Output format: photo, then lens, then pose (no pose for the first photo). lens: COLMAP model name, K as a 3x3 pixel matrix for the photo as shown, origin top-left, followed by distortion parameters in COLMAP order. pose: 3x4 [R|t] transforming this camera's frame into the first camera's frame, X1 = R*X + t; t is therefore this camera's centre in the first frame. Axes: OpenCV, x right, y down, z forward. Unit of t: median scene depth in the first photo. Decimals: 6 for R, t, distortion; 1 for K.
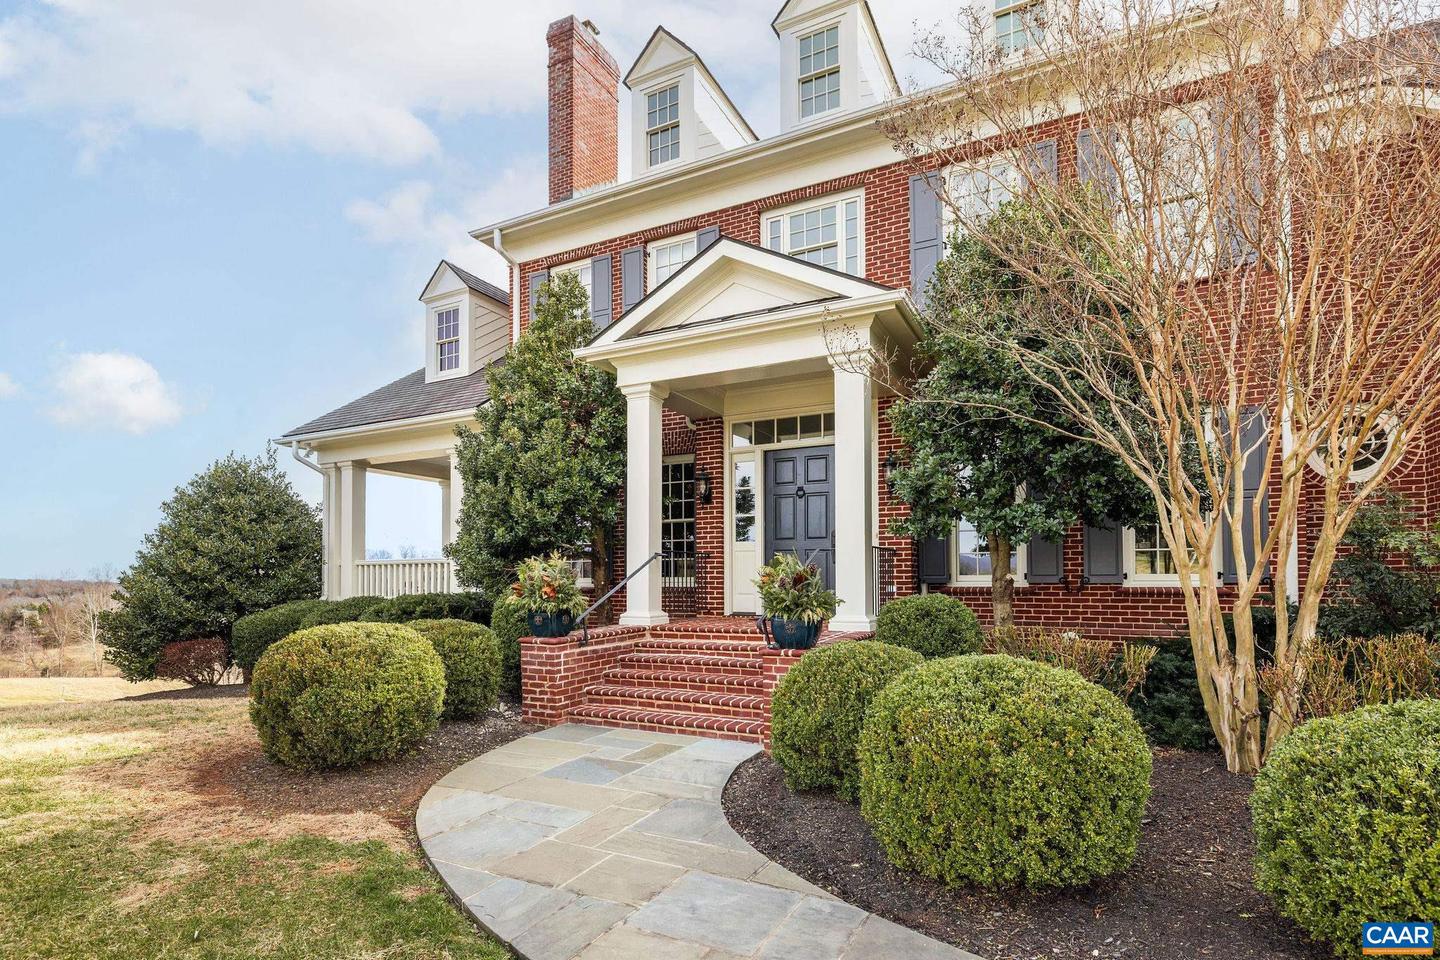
lens RADIAL K [[708.7, 0, 719.2], [0, 708.7, 565.0], [0, 0, 1]] dist [-0.008292, 0.000040]
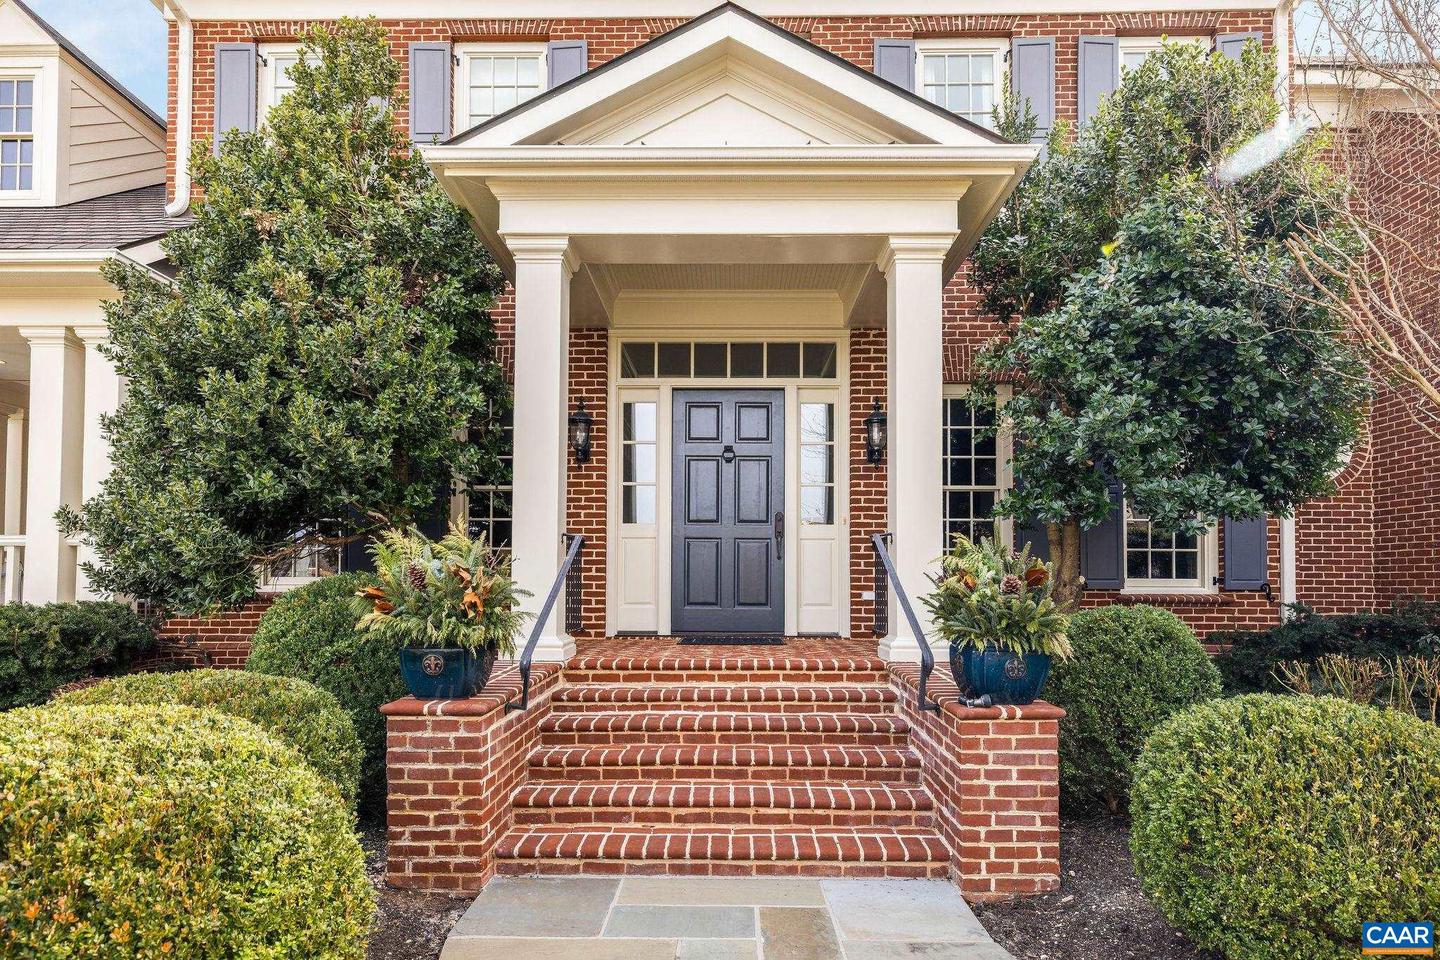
lens RADIAL K [[789.2, 0, 719.7], [0, 789.2, 562.0], [0, 0, 1]] dist [0.003298, 0.001347]
pose [[0.899011, 0.018965, 0.437515, -0.242083], [-0.015916, 0.999817, -0.010635, 0.010384], [-0.437637, 0.002597, 0.899148, 0.346100]]
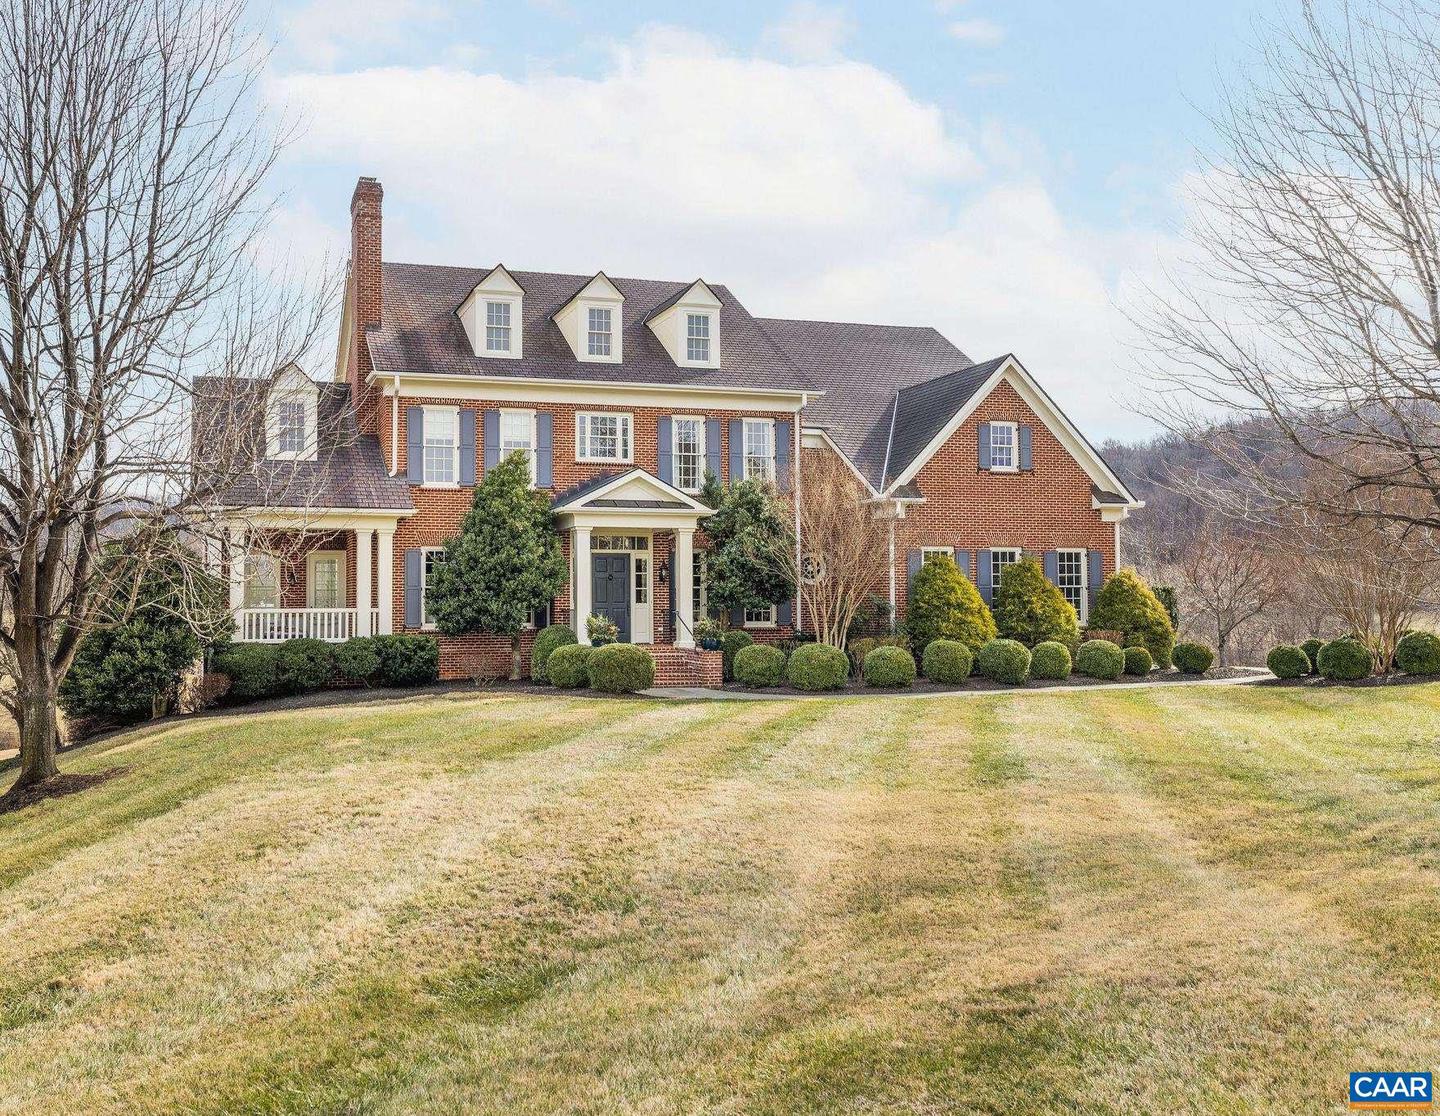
lens RADIAL K [[1261.9, 0, 578.9], [0, 1261.9, 554.1], [0, 0, 1]] dist [0.001216, 0.001199]
pose [[0.735947, 0.031900, 0.676287, -2.366037], [-0.018282, 0.999461, -0.027250, -0.076842], [-0.676792, 0.007691, 0.736134, -1.494356]]
